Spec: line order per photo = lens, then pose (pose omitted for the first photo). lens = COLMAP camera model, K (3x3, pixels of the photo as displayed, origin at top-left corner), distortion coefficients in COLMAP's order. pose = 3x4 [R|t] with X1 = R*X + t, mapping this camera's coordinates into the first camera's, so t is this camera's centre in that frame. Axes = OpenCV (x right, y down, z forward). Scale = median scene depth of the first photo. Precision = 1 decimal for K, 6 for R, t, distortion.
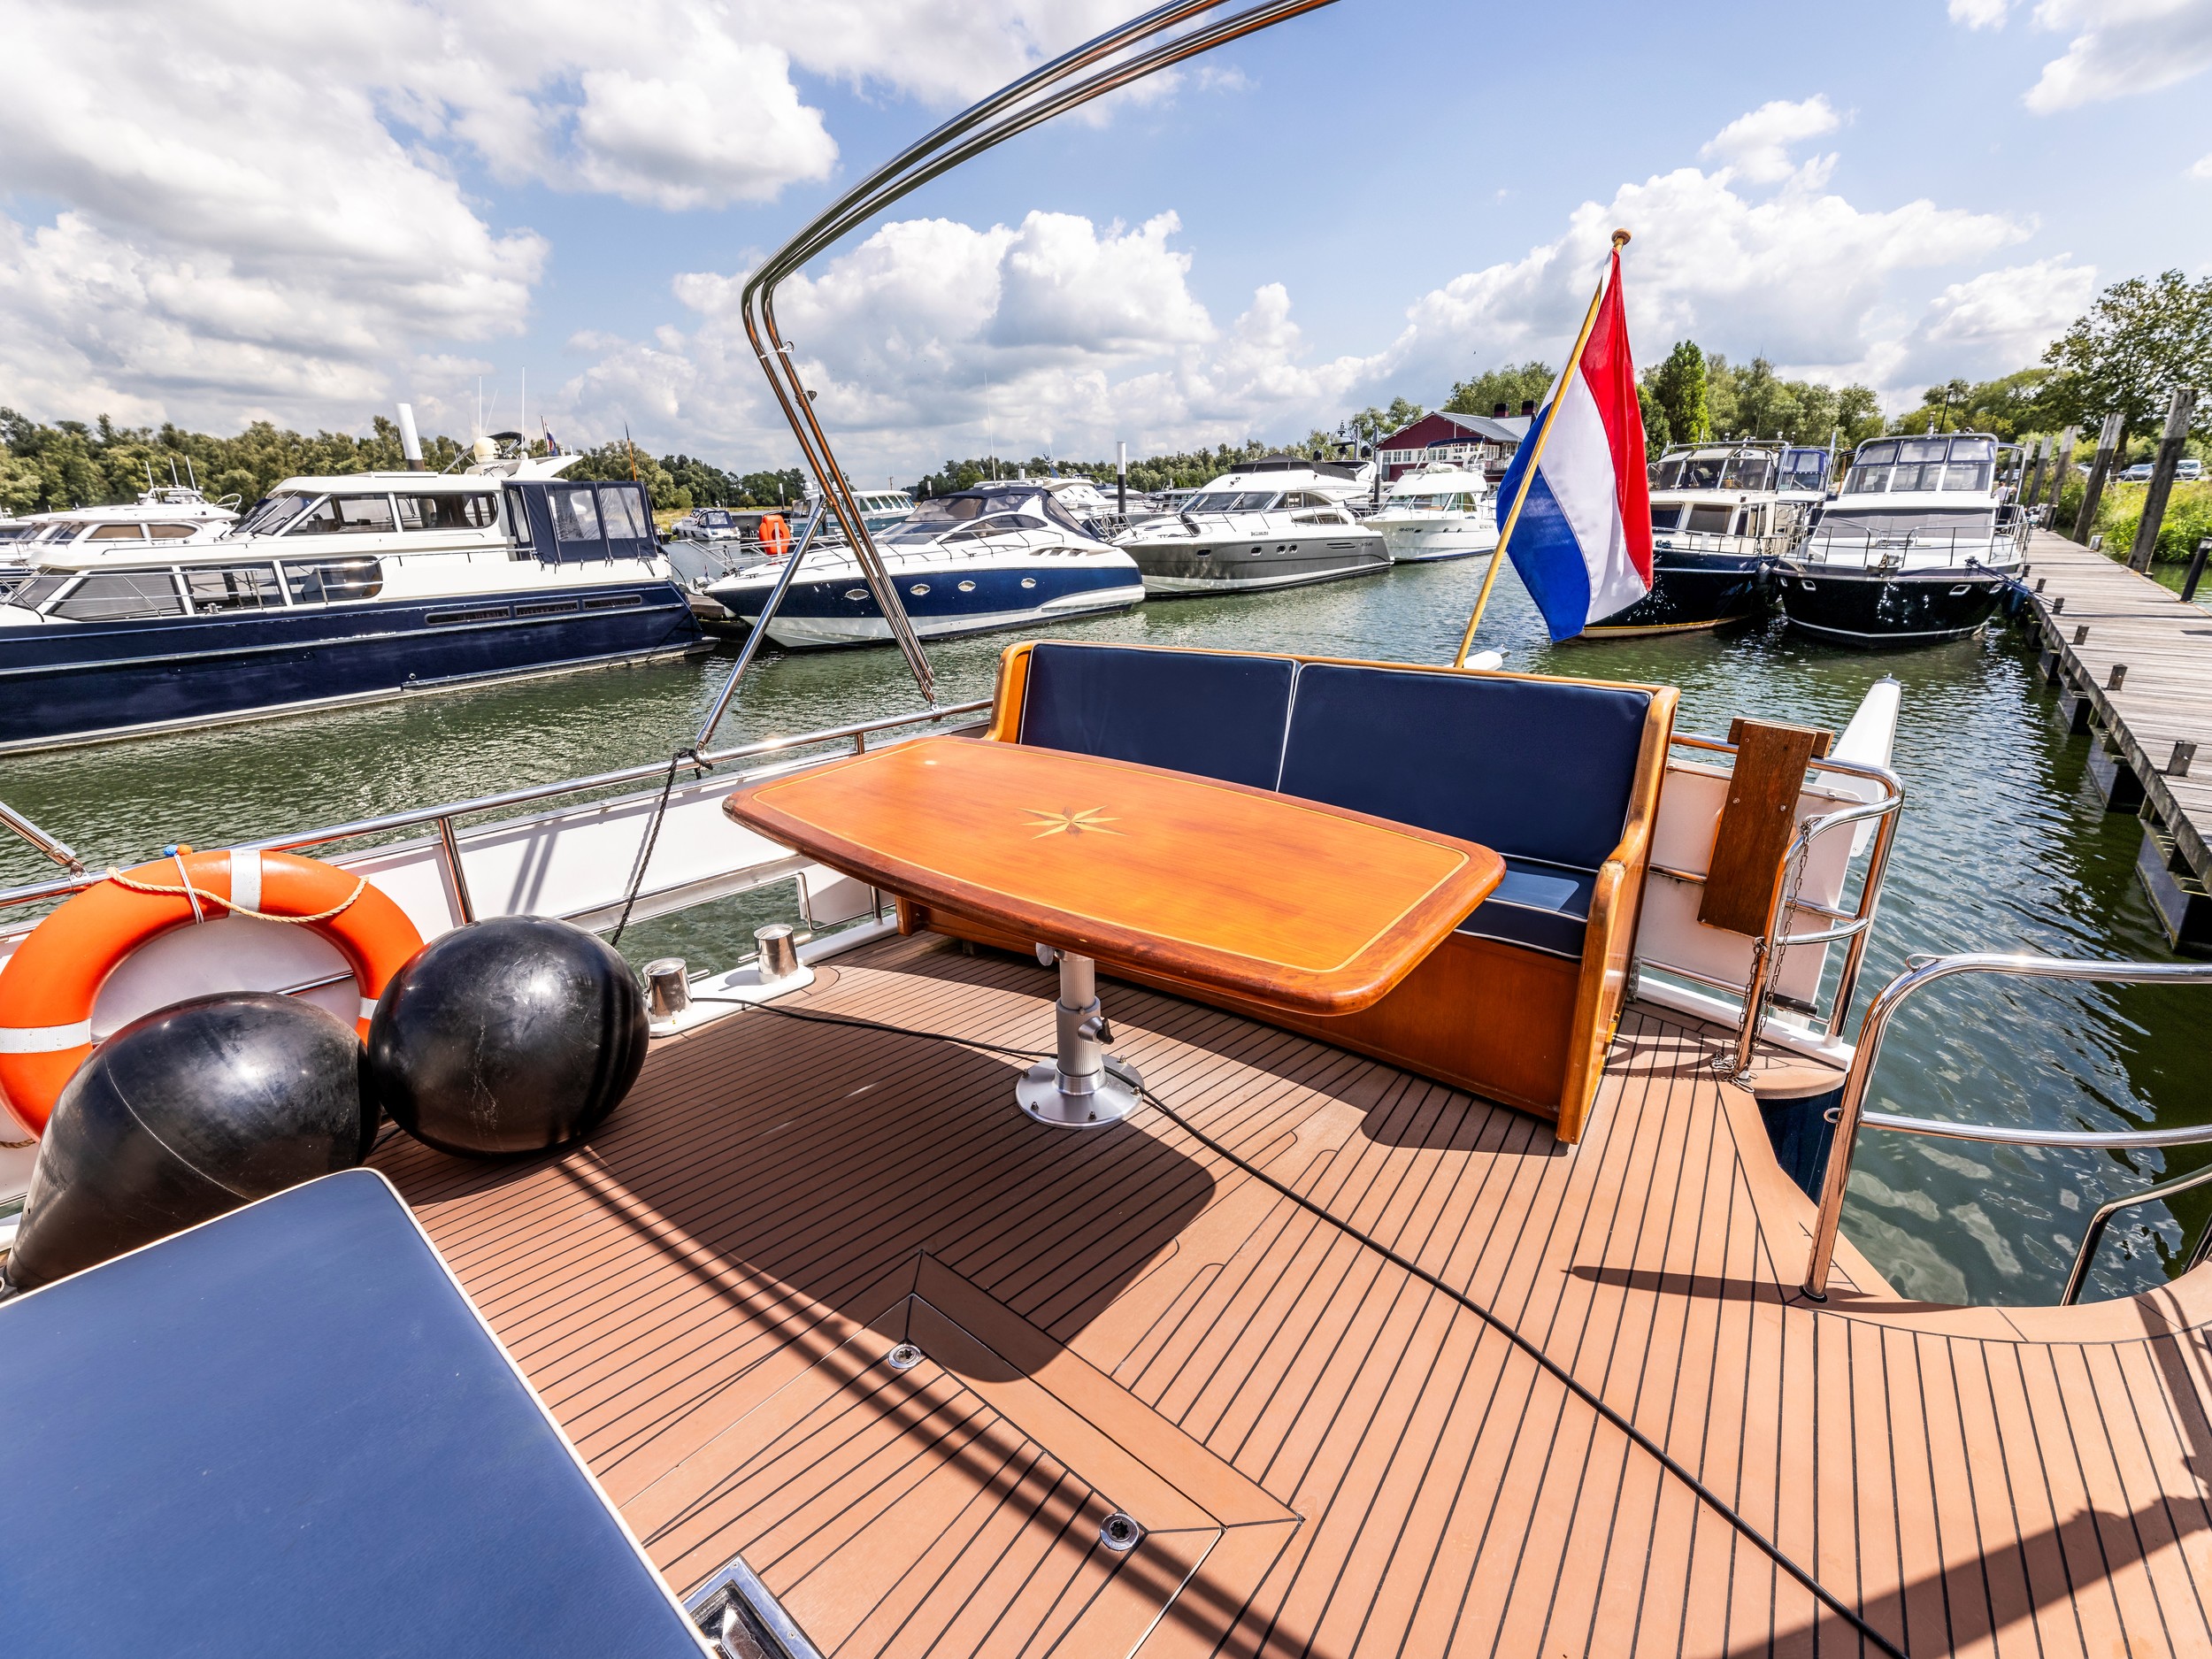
lens RADIAL K [[1007.7, 0, 1099.2], [0, 1007.7, 825.9], [0, 0, 1]] dist [-0.001791, -0.000783]
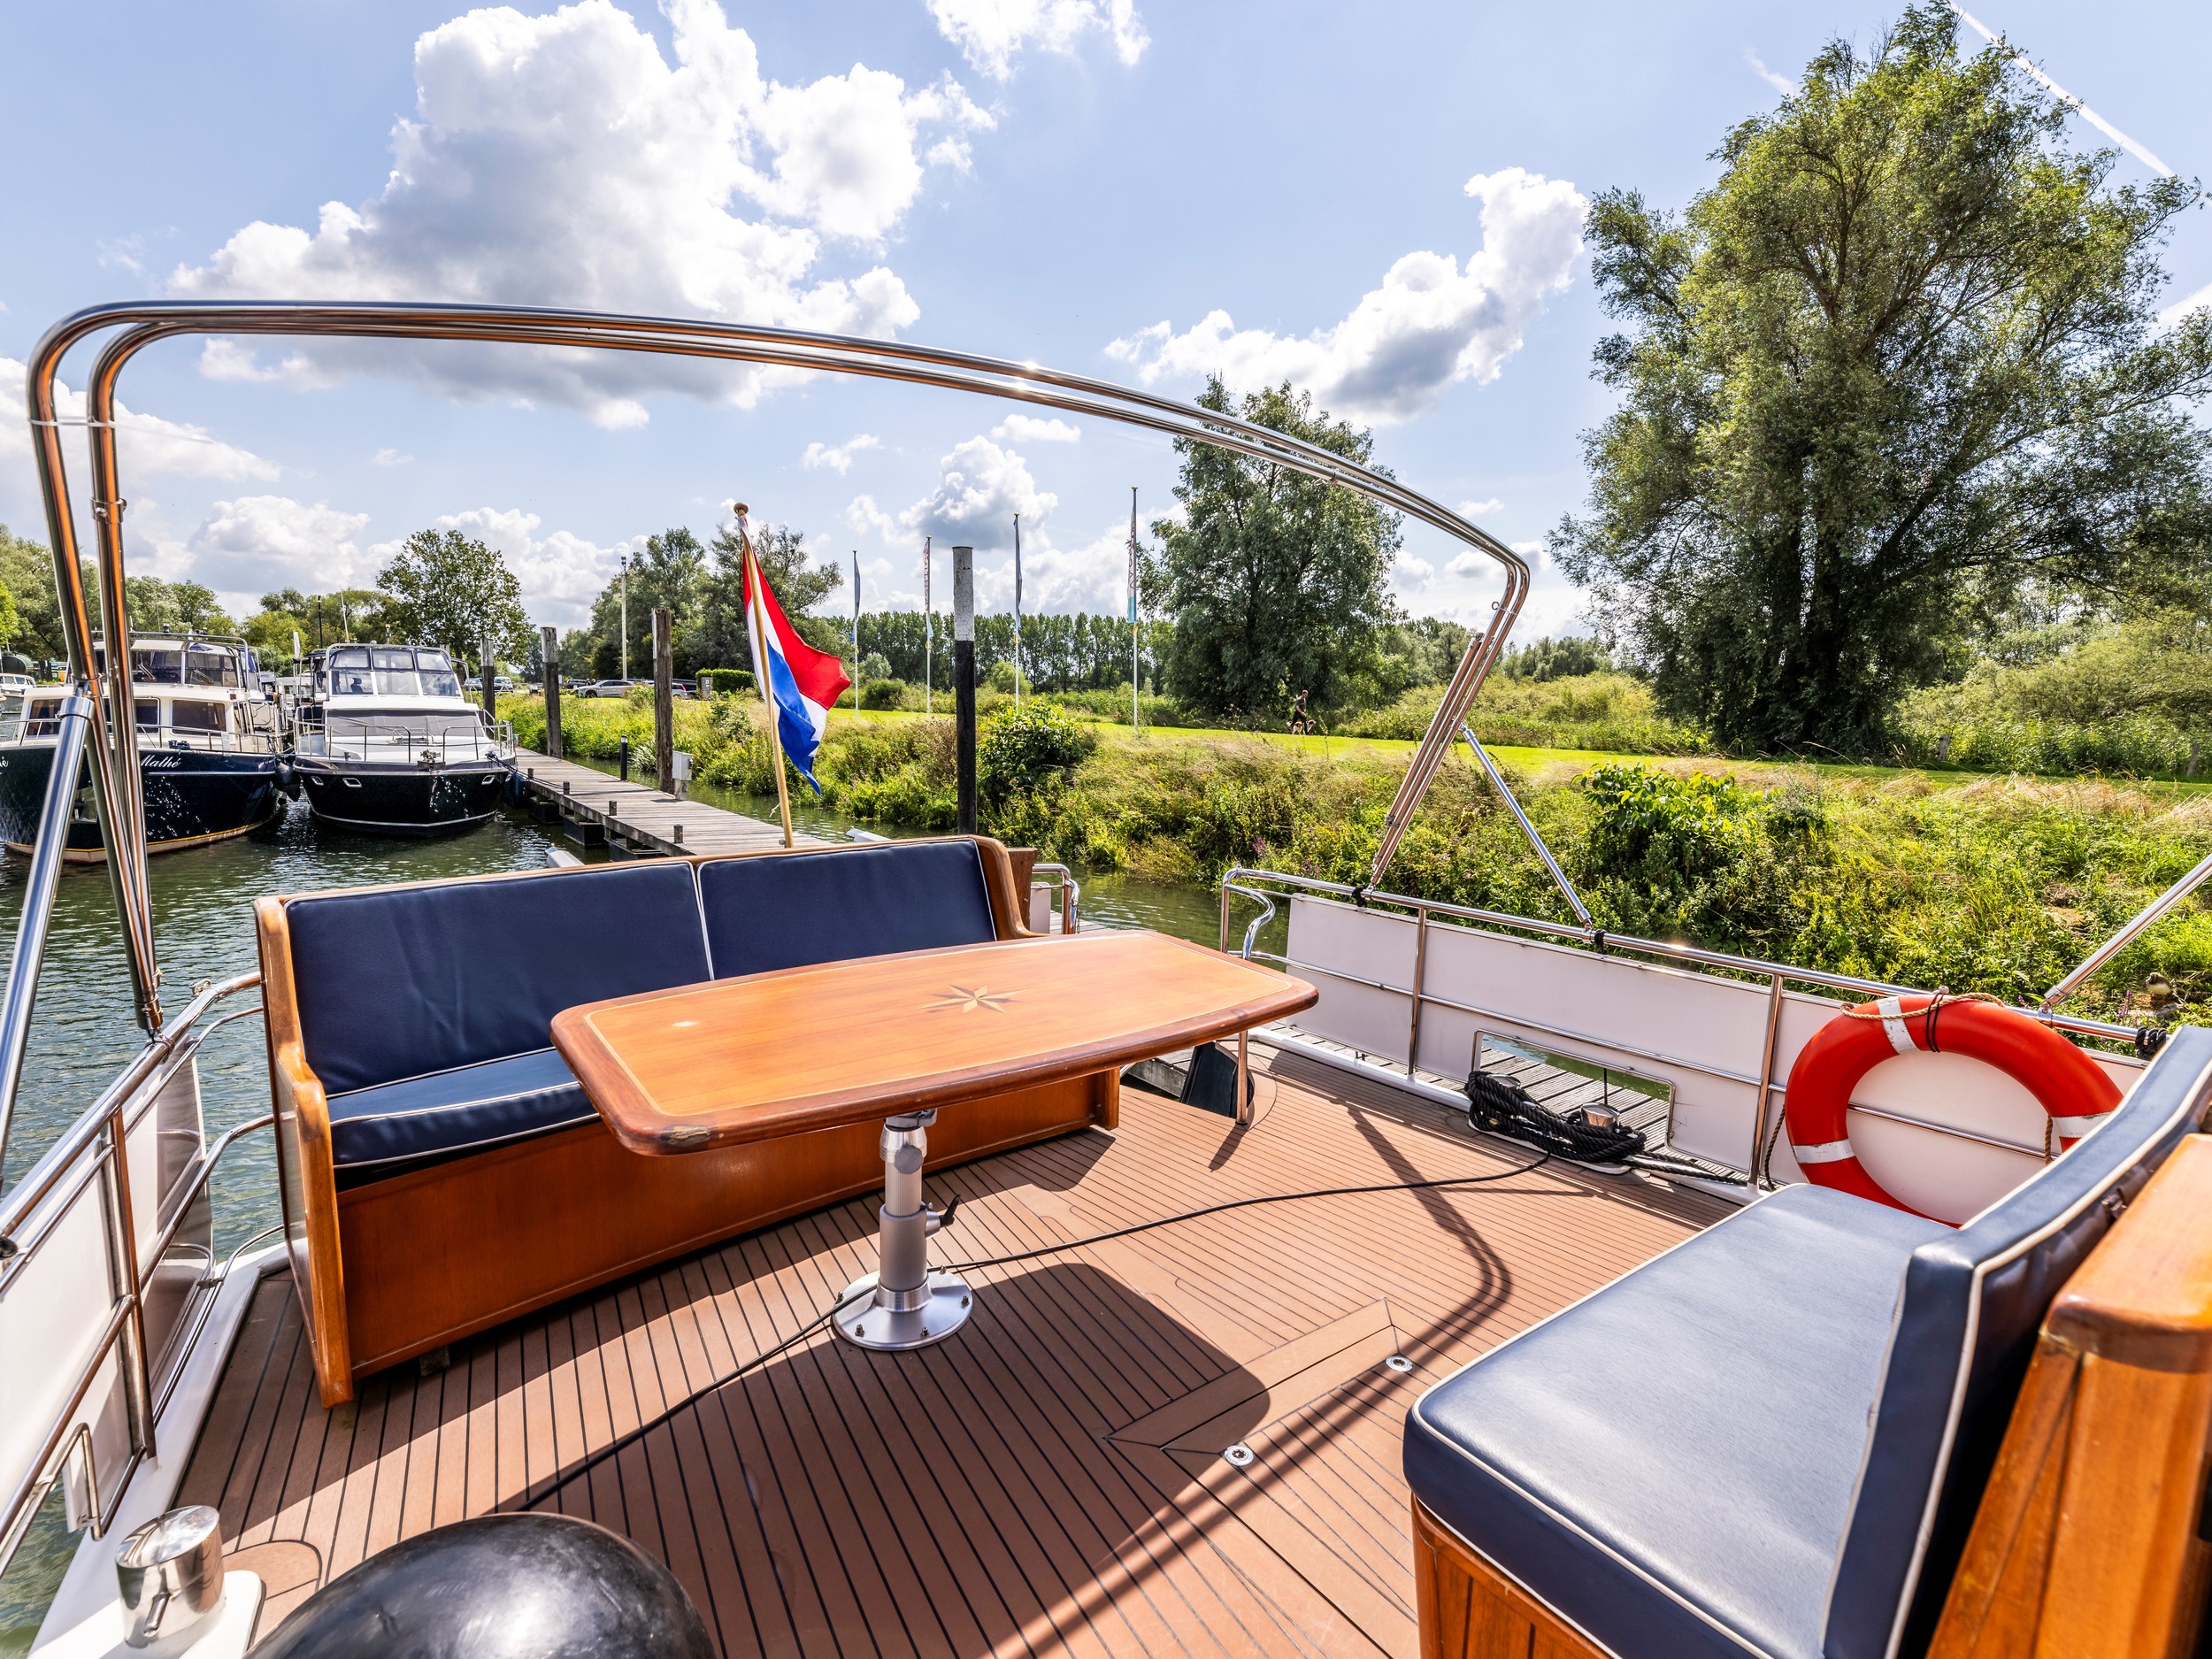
lens RADIAL K [[1008.8, 0, 1160.9], [0, 1008.8, 787.8], [0, 0, 1]] dist [-0.020181, -0.000362]
pose [[0.184262, -0.055755, 0.981295, -0.805017], [0.274611, 0.961551, 0.003068, -0.131125], [-0.943735, 0.268909, 0.192488, 0.430514]]
